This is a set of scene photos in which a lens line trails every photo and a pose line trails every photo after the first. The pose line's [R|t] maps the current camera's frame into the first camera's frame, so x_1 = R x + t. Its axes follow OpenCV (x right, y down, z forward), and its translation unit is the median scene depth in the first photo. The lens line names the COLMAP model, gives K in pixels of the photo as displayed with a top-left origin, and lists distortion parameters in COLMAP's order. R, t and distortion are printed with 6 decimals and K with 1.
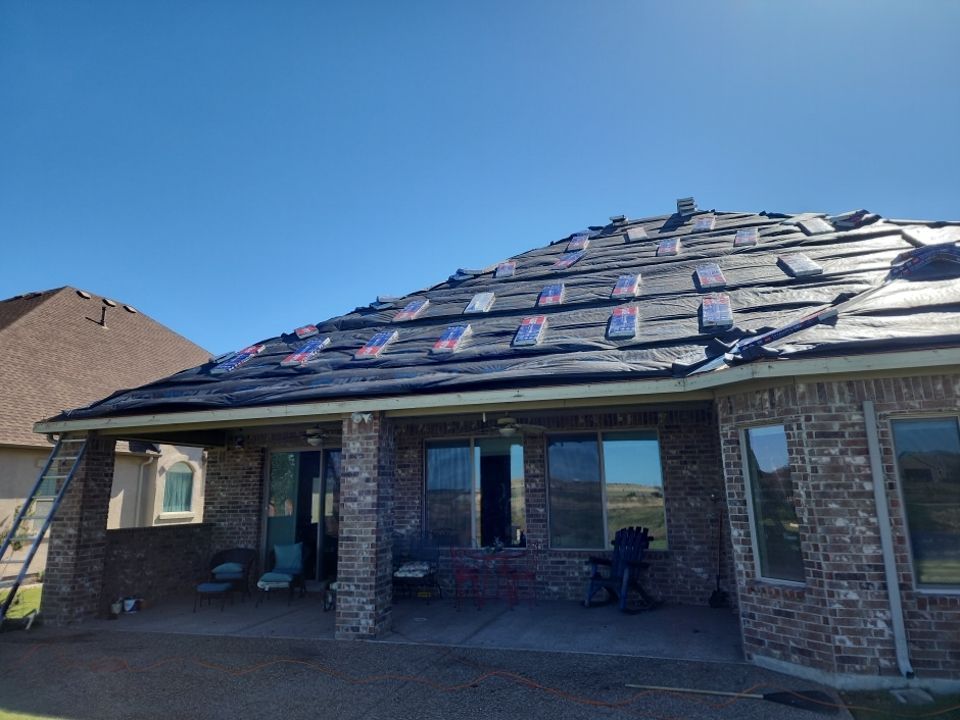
lens RADIAL K [[652.9, 0, 483.3], [0, 652.9, 312.3], [0, 0, 1]] dist [0.072448, -0.056386]
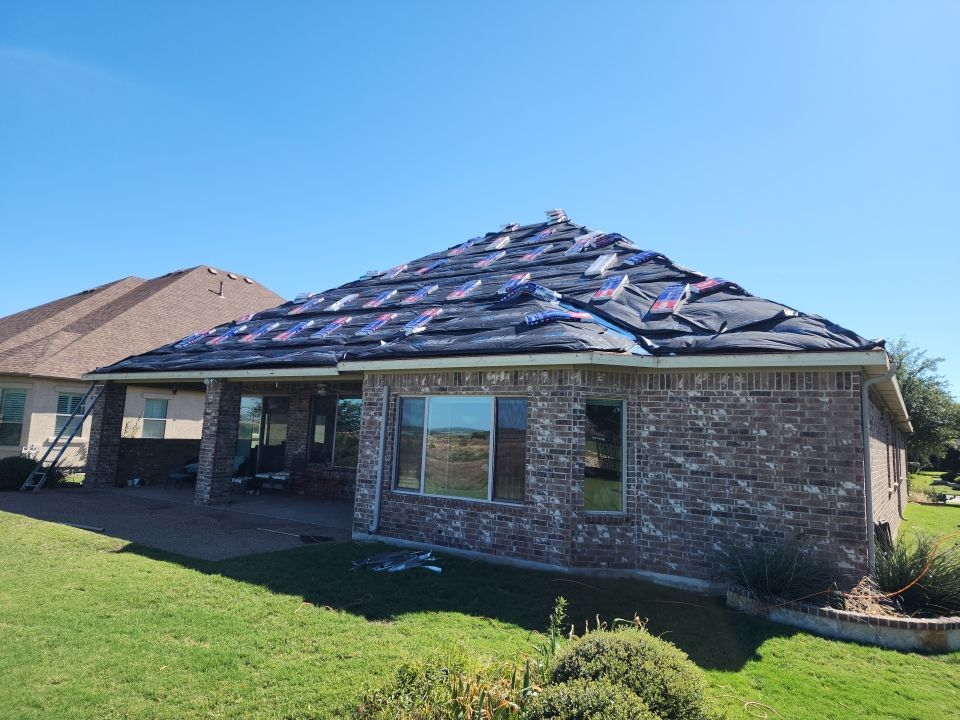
lens RADIAL K [[652.9, 0, 483.3], [0, 652.9, 312.3], [0, 0, 1]] dist [0.072448, -0.056386]
pose [[0.960625, 0.011958, -0.277589, 0.960208], [0.010620, 0.996763, 0.079690, -0.144802], [0.277644, -0.079501, 0.957389, -0.421613]]
